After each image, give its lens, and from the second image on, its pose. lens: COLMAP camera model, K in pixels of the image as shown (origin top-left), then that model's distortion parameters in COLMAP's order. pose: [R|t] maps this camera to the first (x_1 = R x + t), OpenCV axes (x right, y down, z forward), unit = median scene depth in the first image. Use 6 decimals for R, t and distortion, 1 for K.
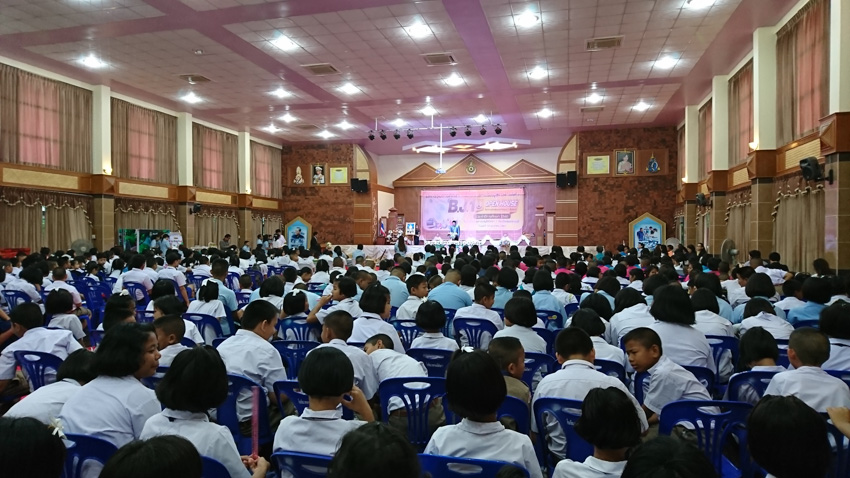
lens RADIAL K [[538.5, 0, 423.7], [0, 538.5, 251.9], [0, 0, 1]] dist [0.054842, -0.059401]
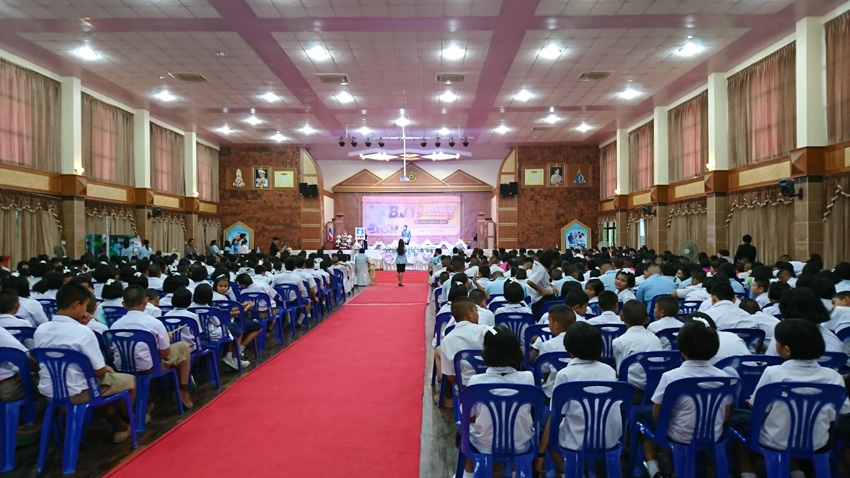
lens RADIAL K [[538.5, 0, 423.7], [0, 538.5, 251.9], [0, 0, 1]] dist [0.054842, -0.059401]
pose [[0.966773, -0.009462, 0.255460, -0.187019], [0.011702, 0.999905, -0.007251, 0.000588], [-0.255368, 0.010000, 0.966792, -0.022371]]
